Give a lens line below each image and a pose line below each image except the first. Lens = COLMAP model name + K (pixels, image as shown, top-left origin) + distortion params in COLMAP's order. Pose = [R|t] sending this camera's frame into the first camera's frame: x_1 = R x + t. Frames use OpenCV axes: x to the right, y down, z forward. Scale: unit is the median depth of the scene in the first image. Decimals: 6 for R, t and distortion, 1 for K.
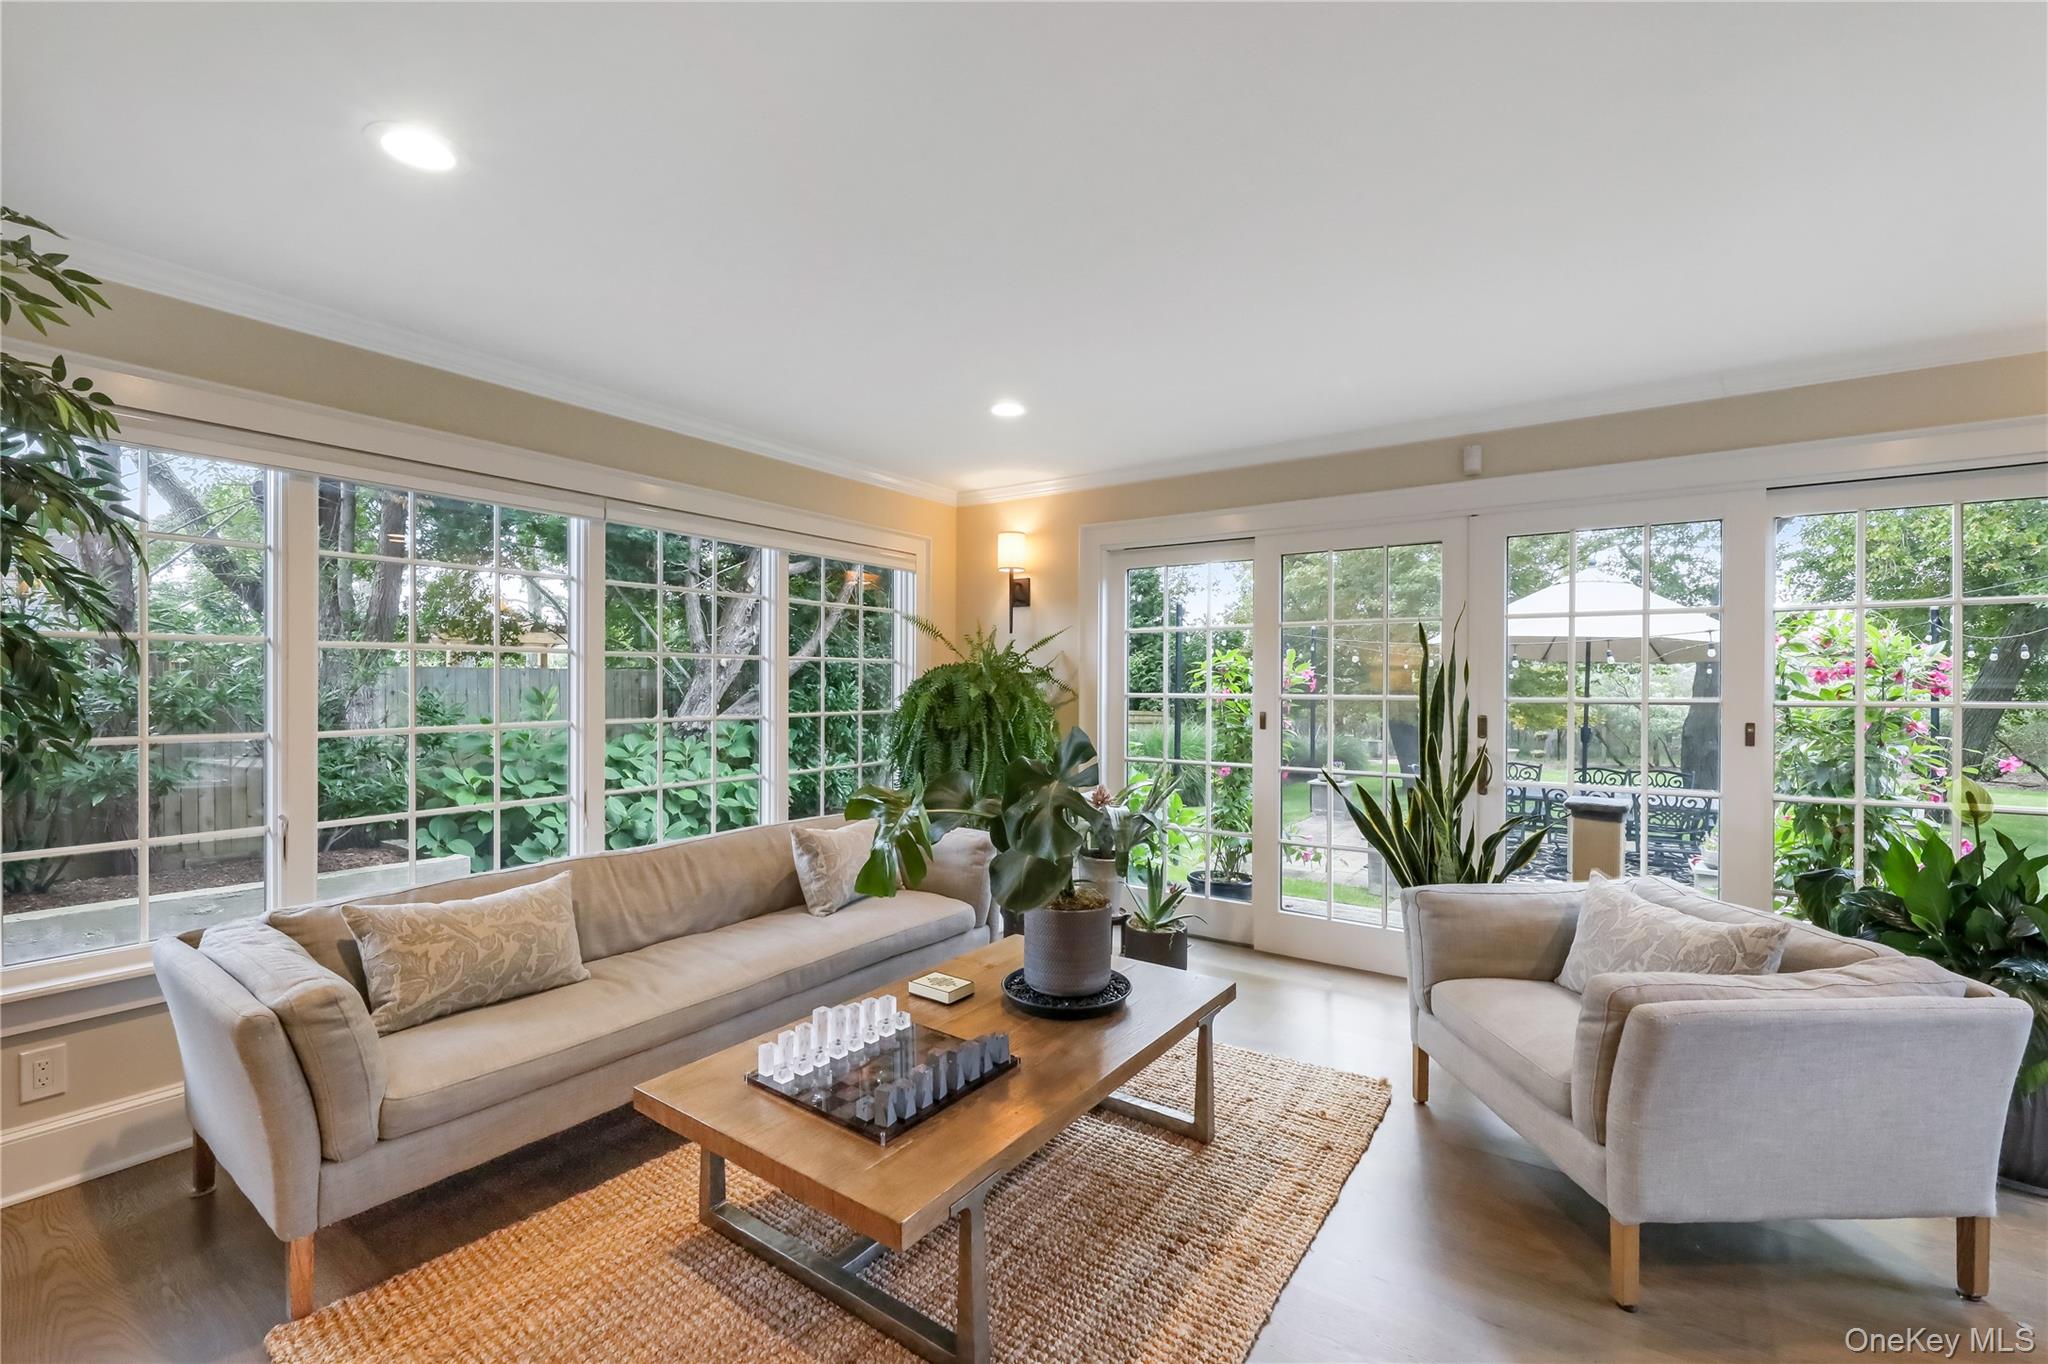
lens RADIAL K [[880.5, 0, 1043.6], [0, 880.5, 680.1], [0, 0, 1]] dist [0.002280, -0.000609]
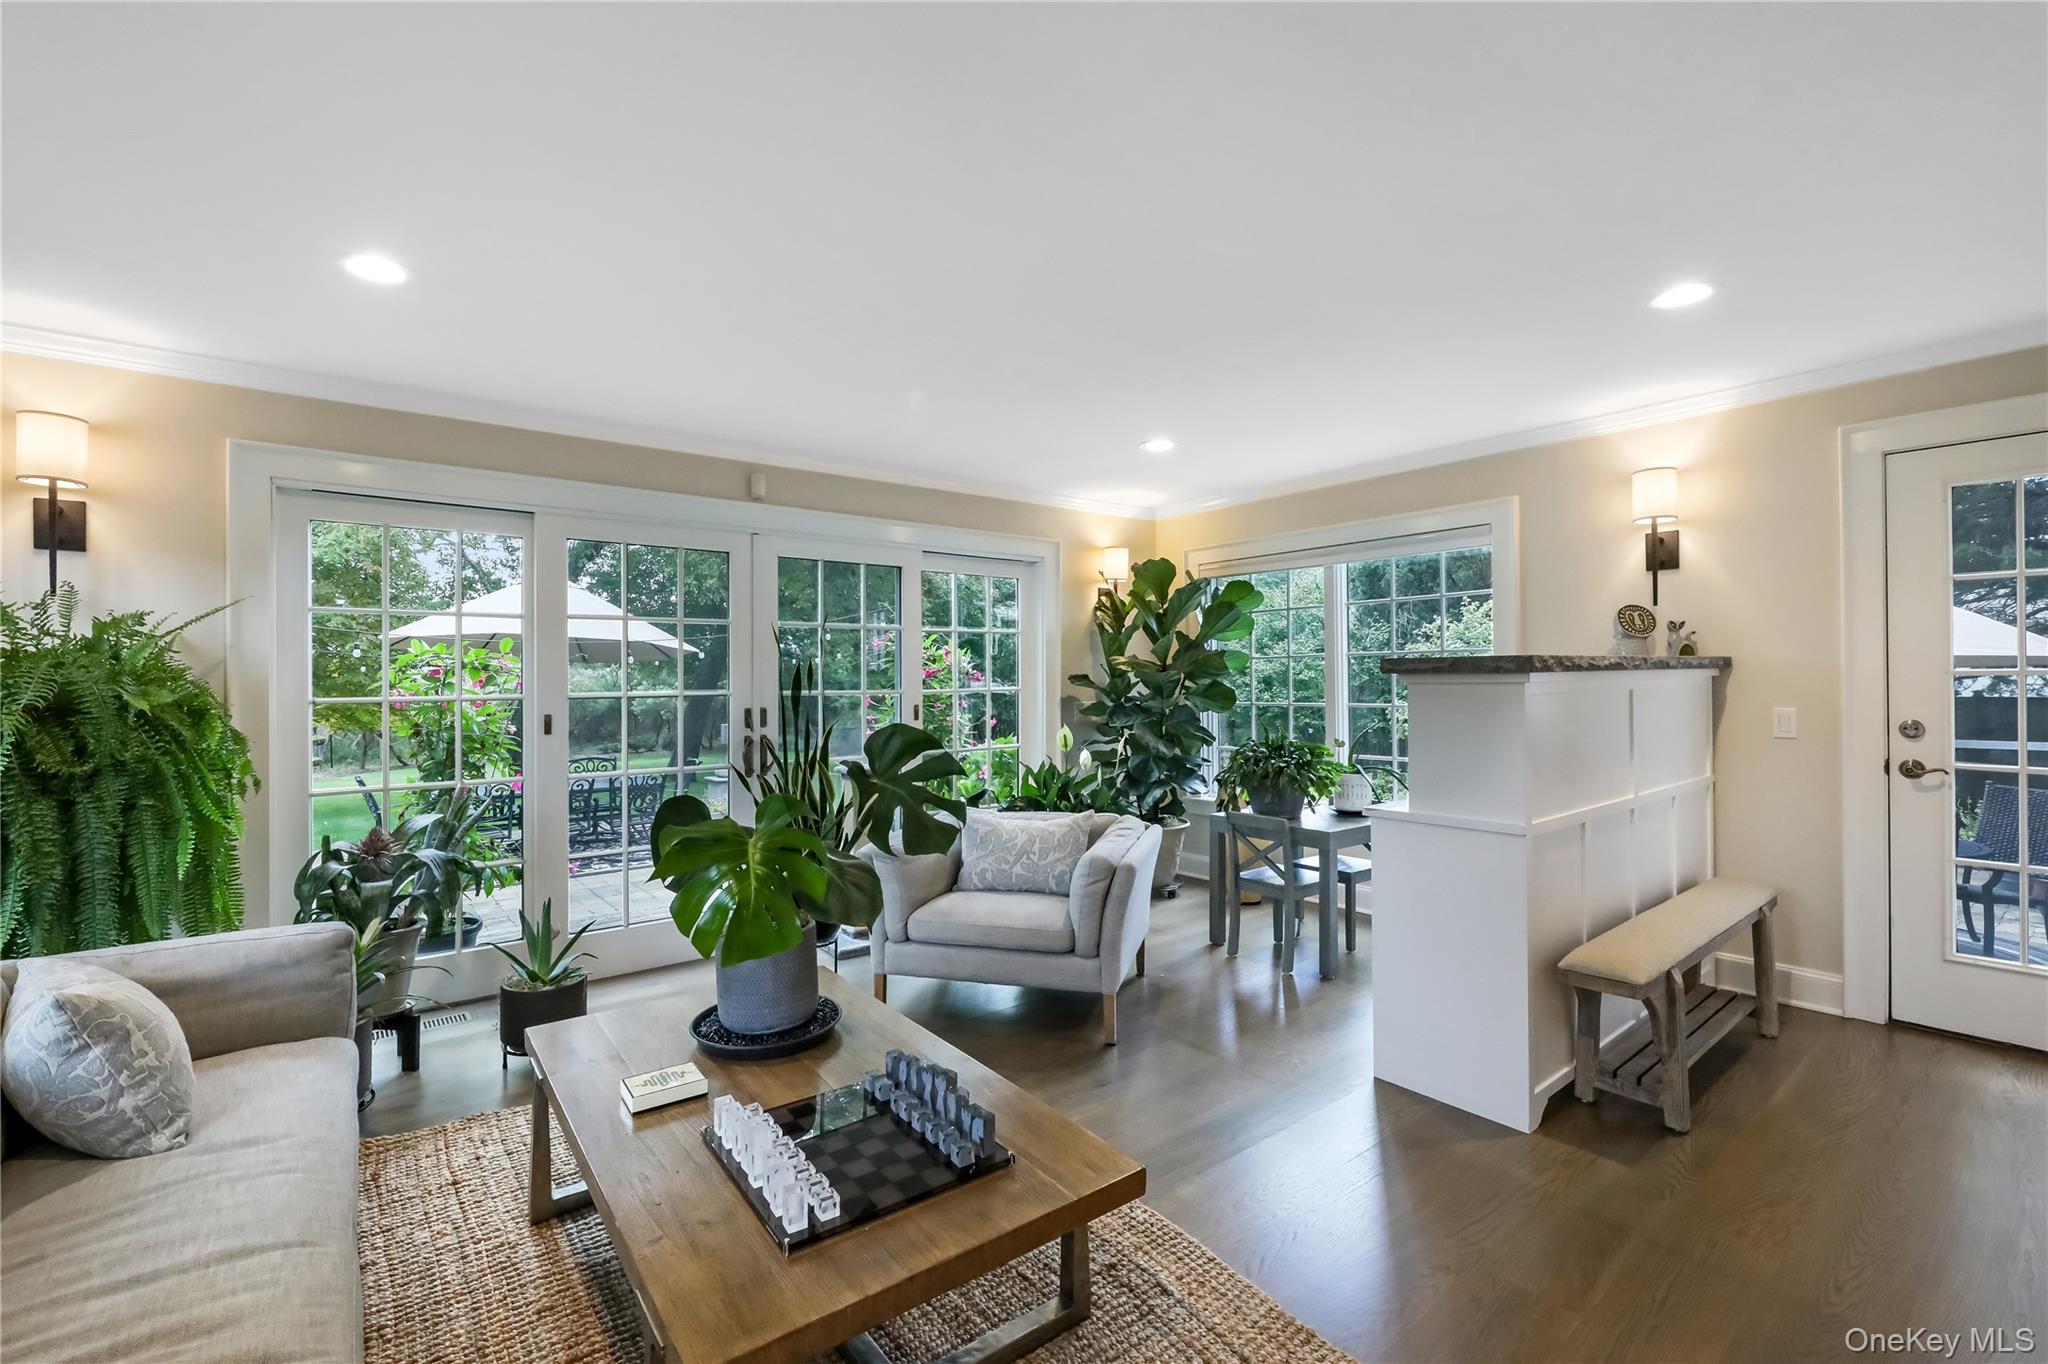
lens RADIAL K [[880.5, 0, 1029.9], [0, 880.5, 675.8], [0, 0, 1]] dist [0.002280, -0.000609]
pose [[0.309490, -0.001642, 0.950901, -0.492389], [0.002916, 0.999995, 0.000777, -0.002925], [-0.950898, 0.002532, 0.309493, 0.311280]]
